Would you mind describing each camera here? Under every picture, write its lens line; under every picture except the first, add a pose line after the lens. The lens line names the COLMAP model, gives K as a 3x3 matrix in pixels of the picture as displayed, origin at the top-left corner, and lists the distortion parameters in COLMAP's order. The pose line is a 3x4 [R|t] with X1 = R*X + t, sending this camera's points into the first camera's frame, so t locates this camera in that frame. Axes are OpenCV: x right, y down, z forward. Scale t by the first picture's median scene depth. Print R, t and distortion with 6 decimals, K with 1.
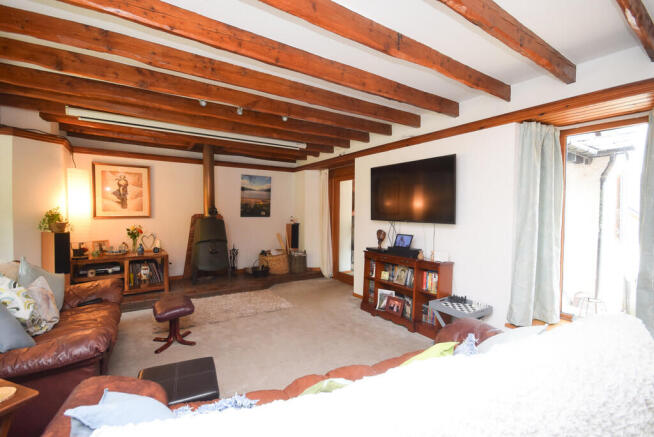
lens RADIAL K [[290.8, 0, 325.4], [0, 290.8, 219.5], [0, 0, 1]] dist [0.000362, -0.000479]
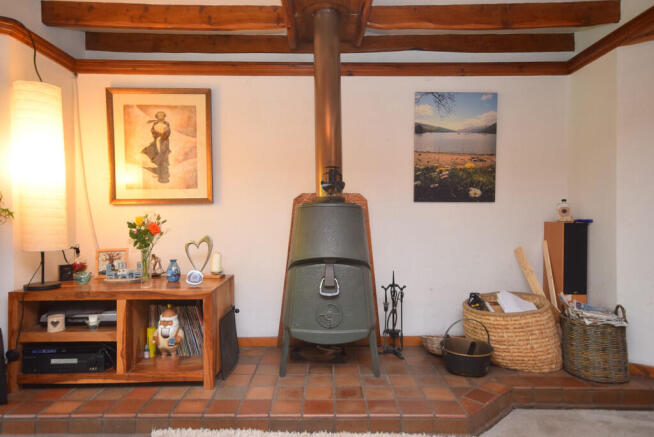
lens RADIAL K [[385.9, 0, 322.6], [0, 385.9, 218.0], [0, 0, 1]] dist [0.014108, 0.000348]
pose [[0.823101, -0.010142, -0.567804, -0.116342], [-0.006347, 0.999614, -0.027056, 0.032844], [0.567859, 0.025874, 0.822719, 0.597396]]
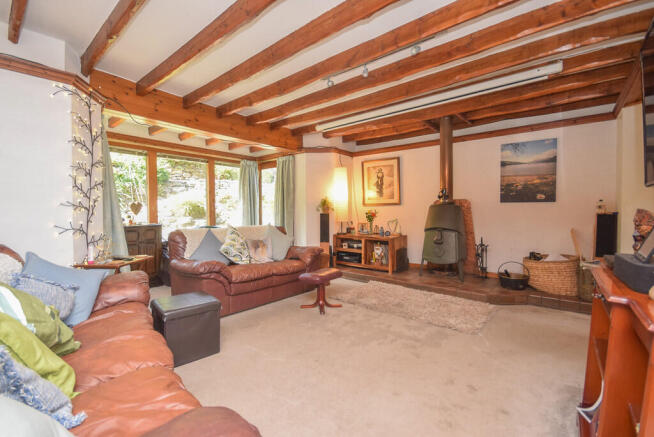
lens RADIAL K [[290.8, 0, 325.4], [0, 290.8, 219.5], [0, 0, 1]] dist [0.000362, -0.000479]
pose [[0.272407, 0.016170, -0.962046, 0.355102], [-0.024718, 0.999646, 0.009803, 0.044708], [0.961865, 0.021109, 0.272710, 0.441731]]
